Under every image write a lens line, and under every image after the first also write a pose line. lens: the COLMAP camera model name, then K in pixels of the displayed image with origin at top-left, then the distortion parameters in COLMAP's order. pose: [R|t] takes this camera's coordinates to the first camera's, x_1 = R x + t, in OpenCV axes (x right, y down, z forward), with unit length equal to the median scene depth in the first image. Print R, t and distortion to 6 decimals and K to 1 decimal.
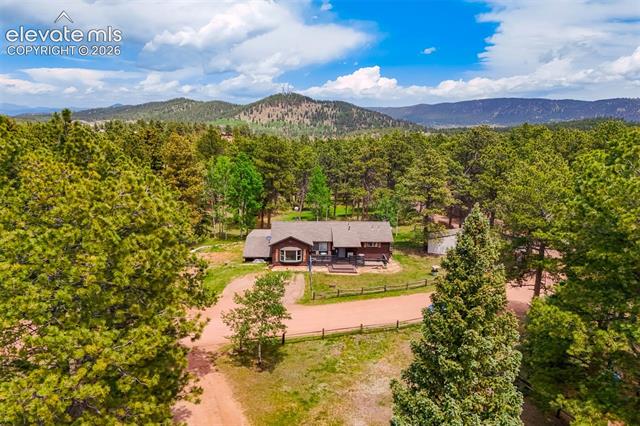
lens RADIAL K [[427.5, 0, 320.0], [0, 427.5, 213.0], [0, 0, 1]] dist [0.006639, 0.000569]
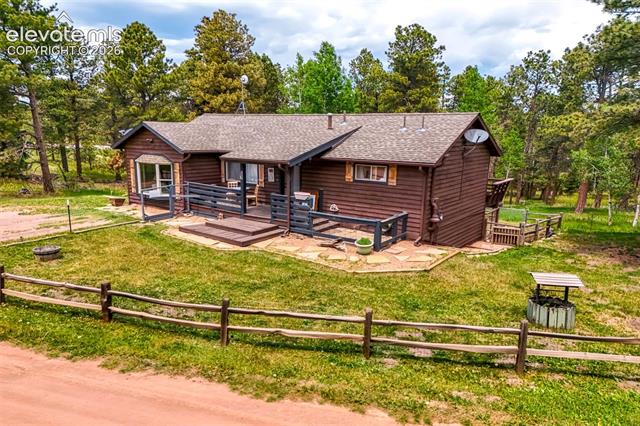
lens RADIAL K [[445.5, 0, 320.0], [0, 445.5, 213.0], [0, 0, 1]] dist [0.069853, 0.000488]
pose [[0.815781, 0.113304, -0.567154, 0.274232], [-0.131188, 0.991313, 0.009342, 0.105467], [0.563286, 0.066783, 0.823558, 0.755072]]
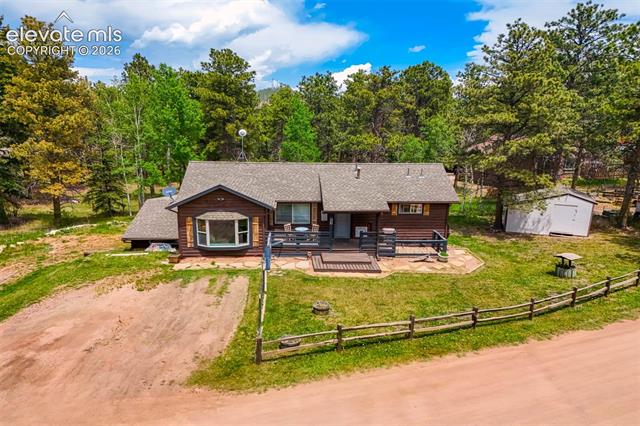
lens RADIAL K [[427.5, 0, 320.0], [0, 427.5, 213.0], [0, 0, 1]] dist [0.006639, 0.000569]
pose [[0.999790, -0.005449, 0.019754, 0.019185], [0.005354, 0.999974, 0.004837, 0.078208], [-0.019780, -0.004730, 0.999793, 0.570595]]
